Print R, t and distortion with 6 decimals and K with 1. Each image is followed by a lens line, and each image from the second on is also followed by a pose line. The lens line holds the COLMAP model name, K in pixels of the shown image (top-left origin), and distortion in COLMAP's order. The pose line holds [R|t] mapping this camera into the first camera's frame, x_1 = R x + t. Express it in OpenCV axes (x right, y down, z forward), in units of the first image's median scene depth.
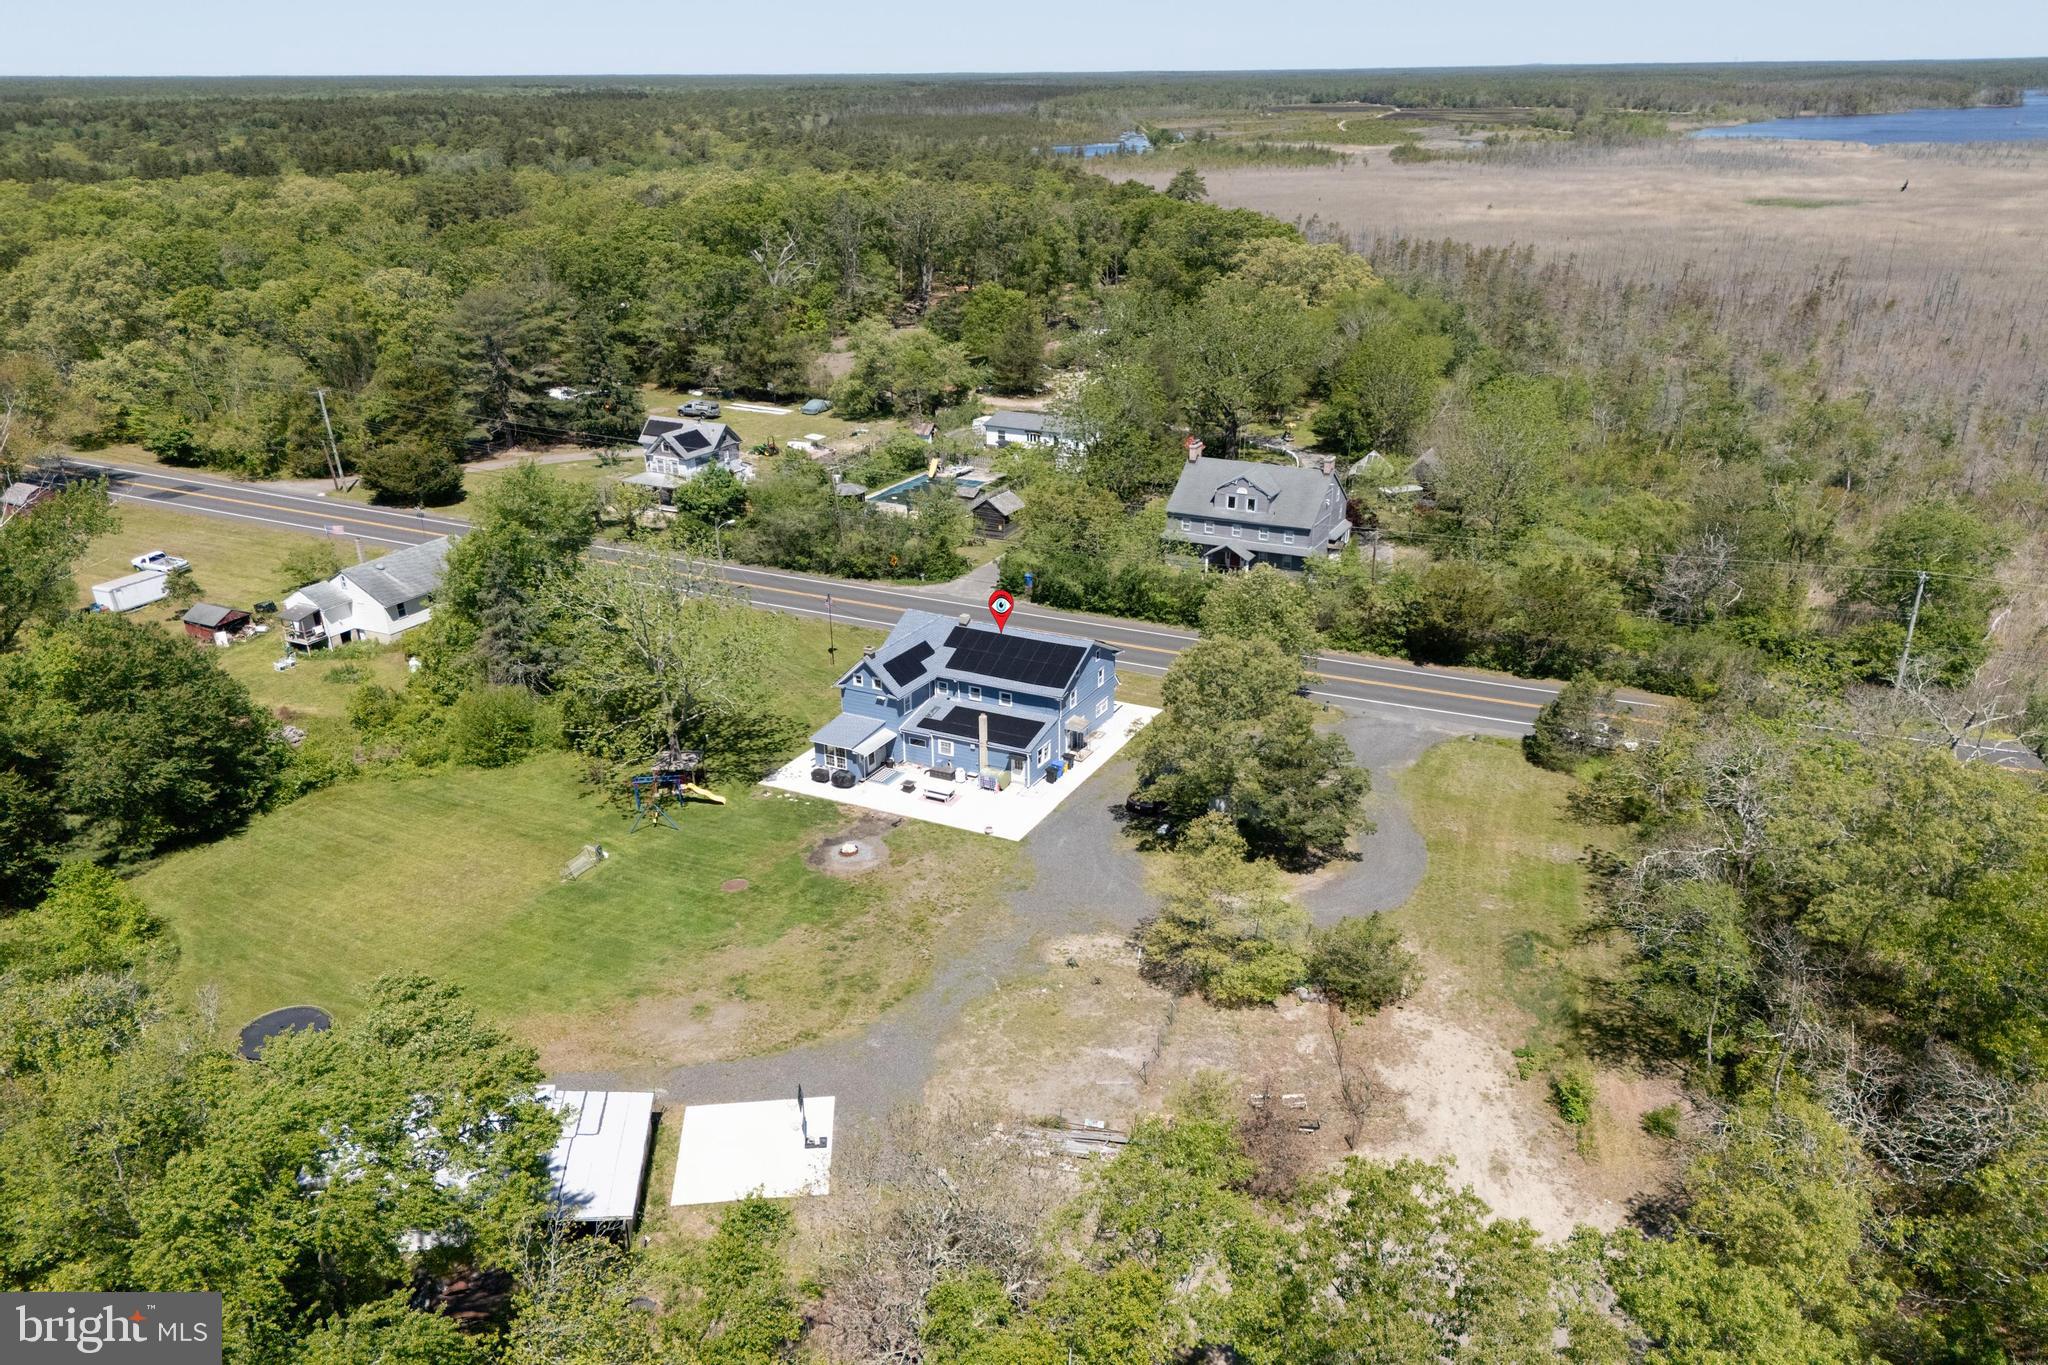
lens RADIAL K [[1509.5, 0, 1018.6], [0, 1509.5, 754.5], [0, 0, 1]] dist [0.062910, -0.061220]
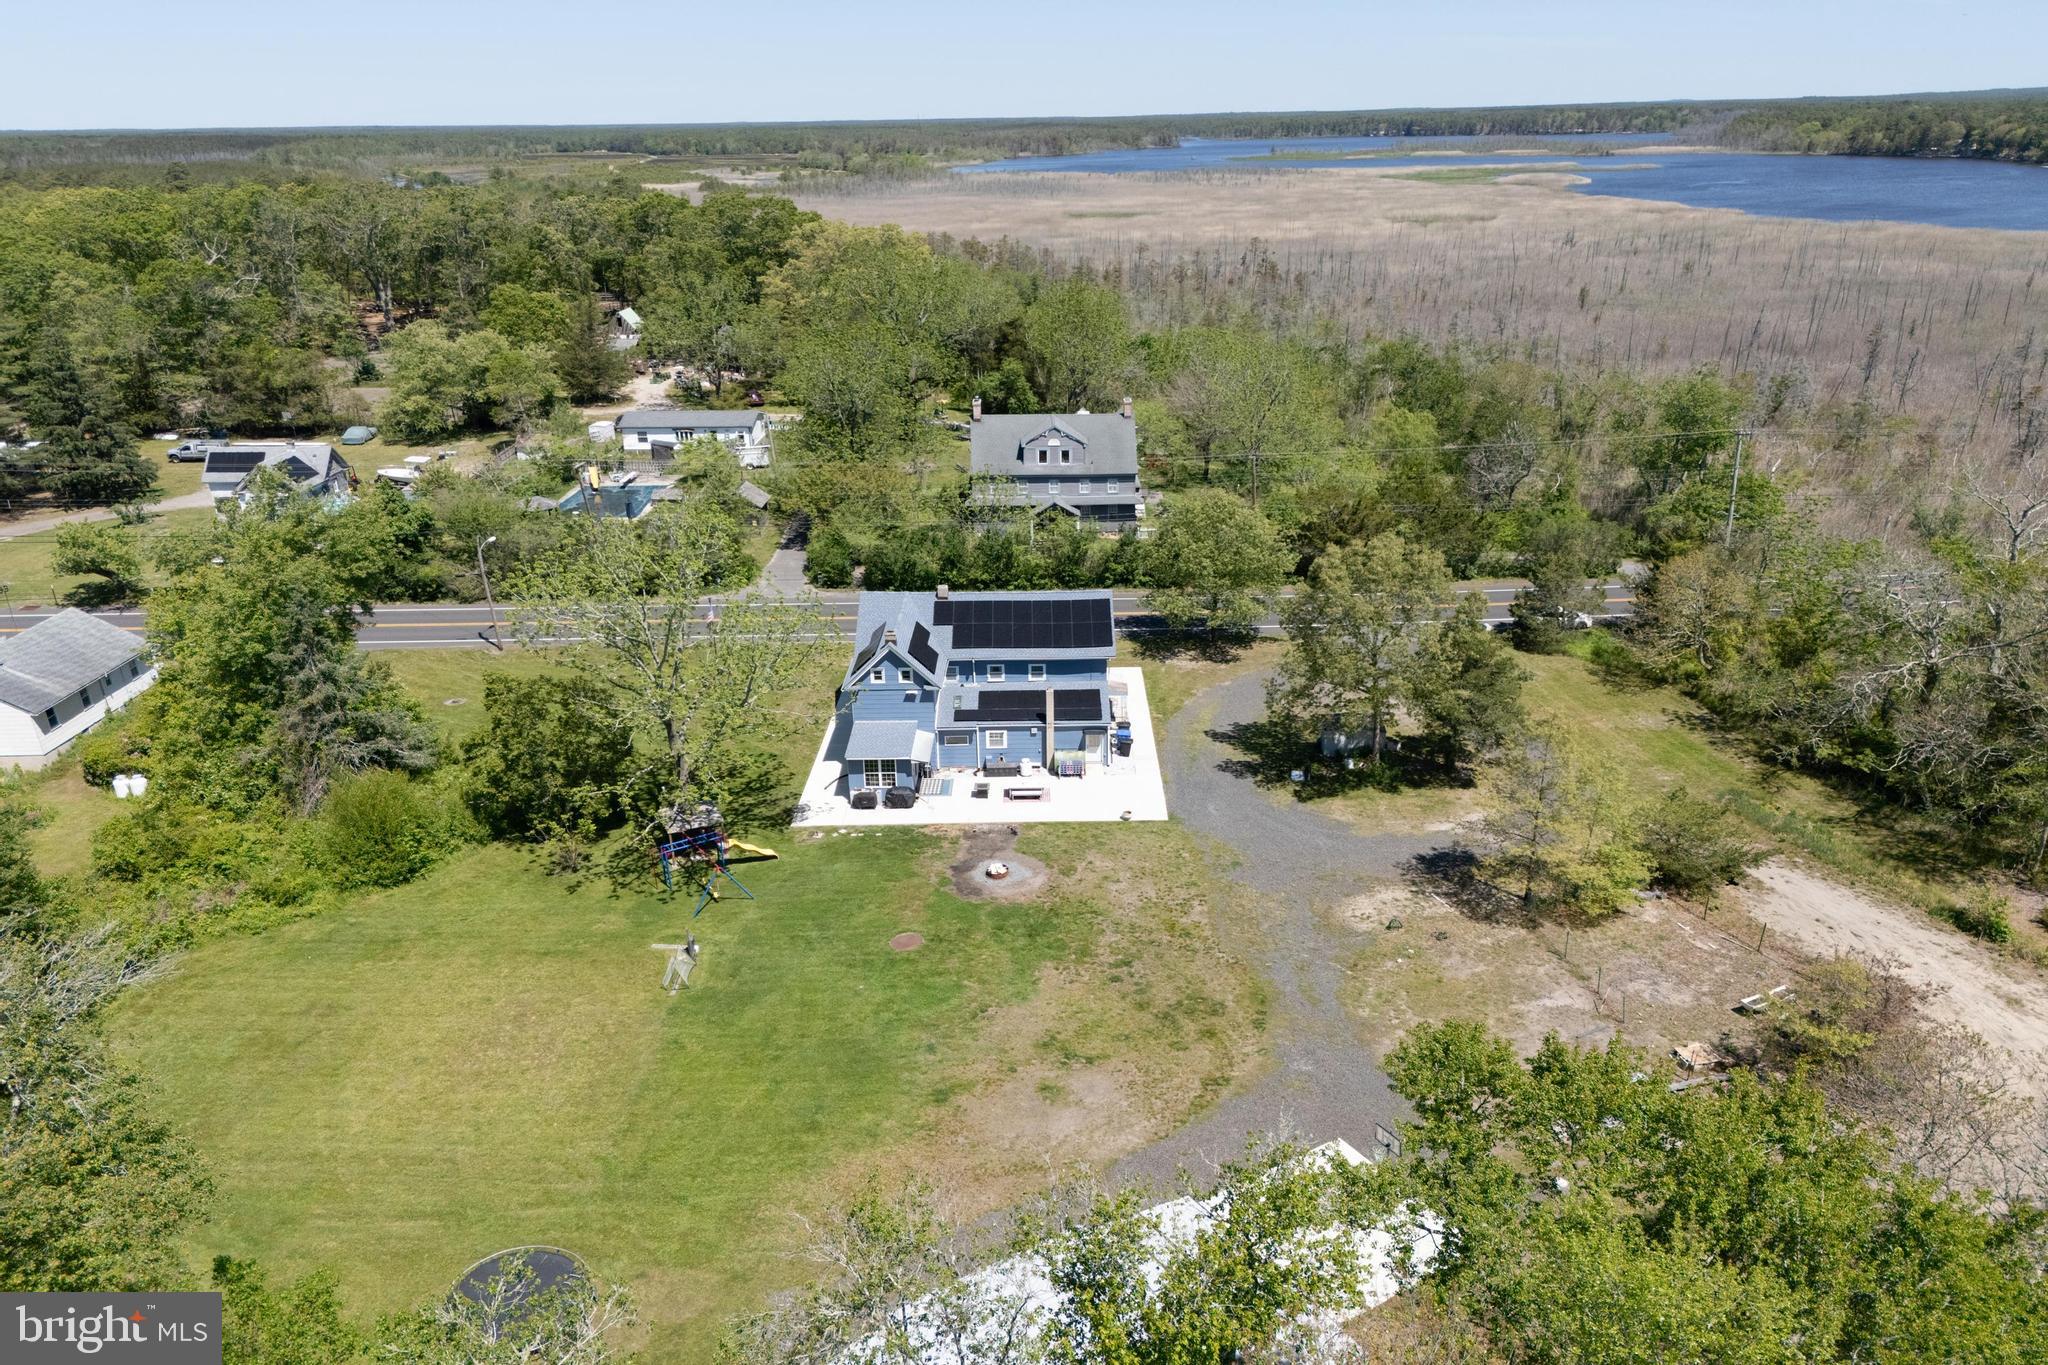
lens RADIAL K [[1506.8, 0, 1019.4], [0, 1506.8, 761.7], [0, 0, 1]] dist [0.053824, -0.046324]
pose [[0.892046, -0.181983, 0.413685, -0.286733], [0.192899, 0.981094, 0.015634, -0.002124], [-0.408709, 0.065853, 0.910286, 0.186885]]
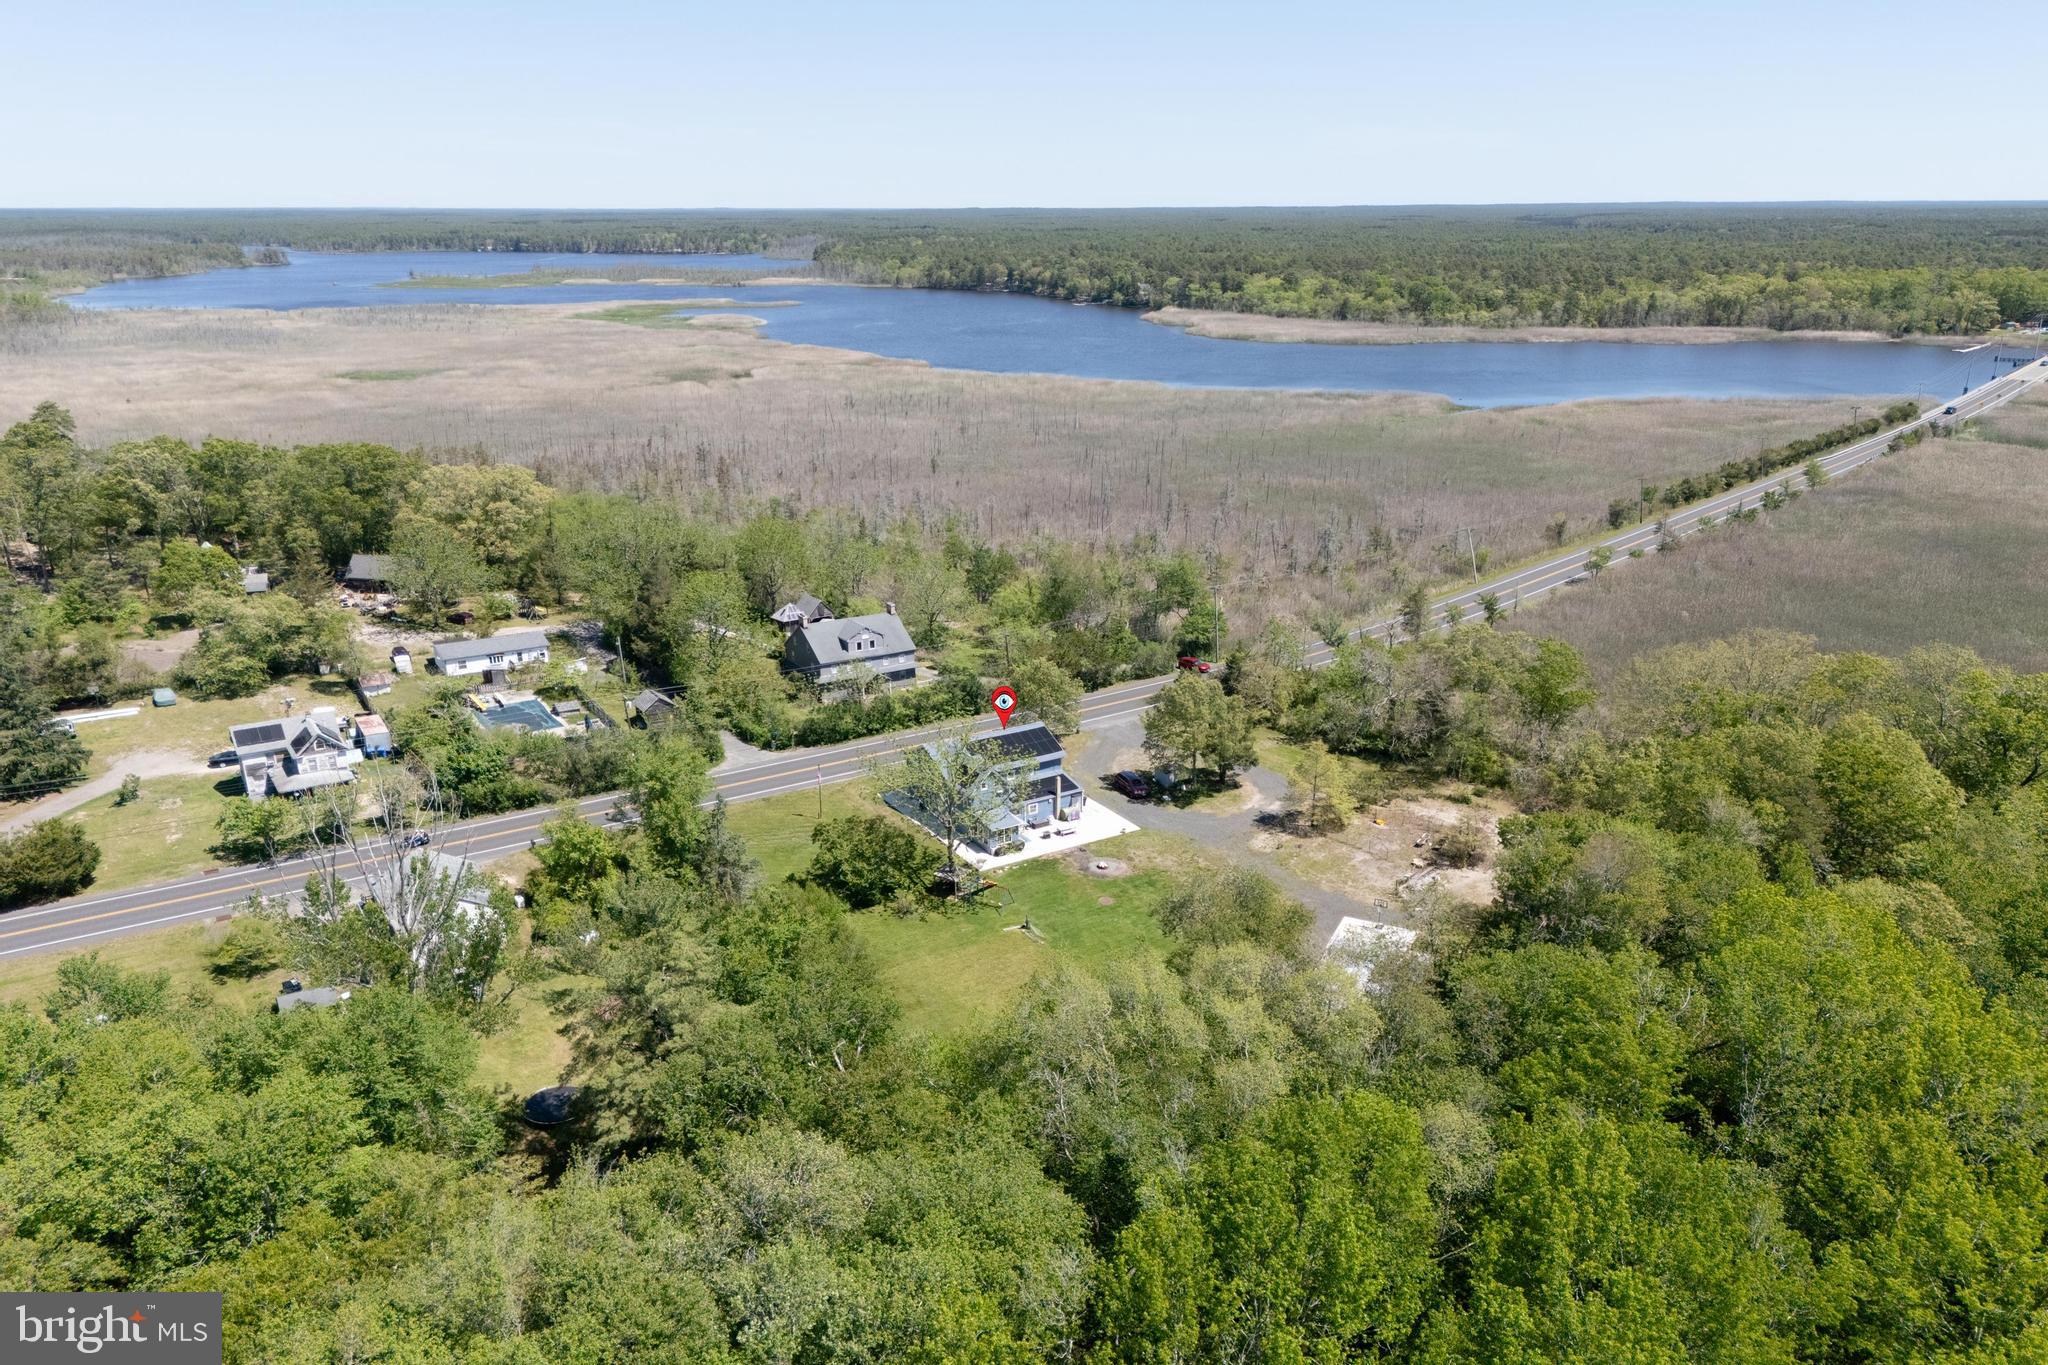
lens RADIAL K [[1518.1, 0, 1022.3], [0, 1518.1, 718.7], [0, 0, 1]] dist [0.062116, -0.063152]
pose [[0.509979, -0.266496, 0.817864, -0.989908], [0.350140, 0.932777, 0.085610, -0.173173], [-0.785699, 0.242707, 0.569008, 0.072063]]
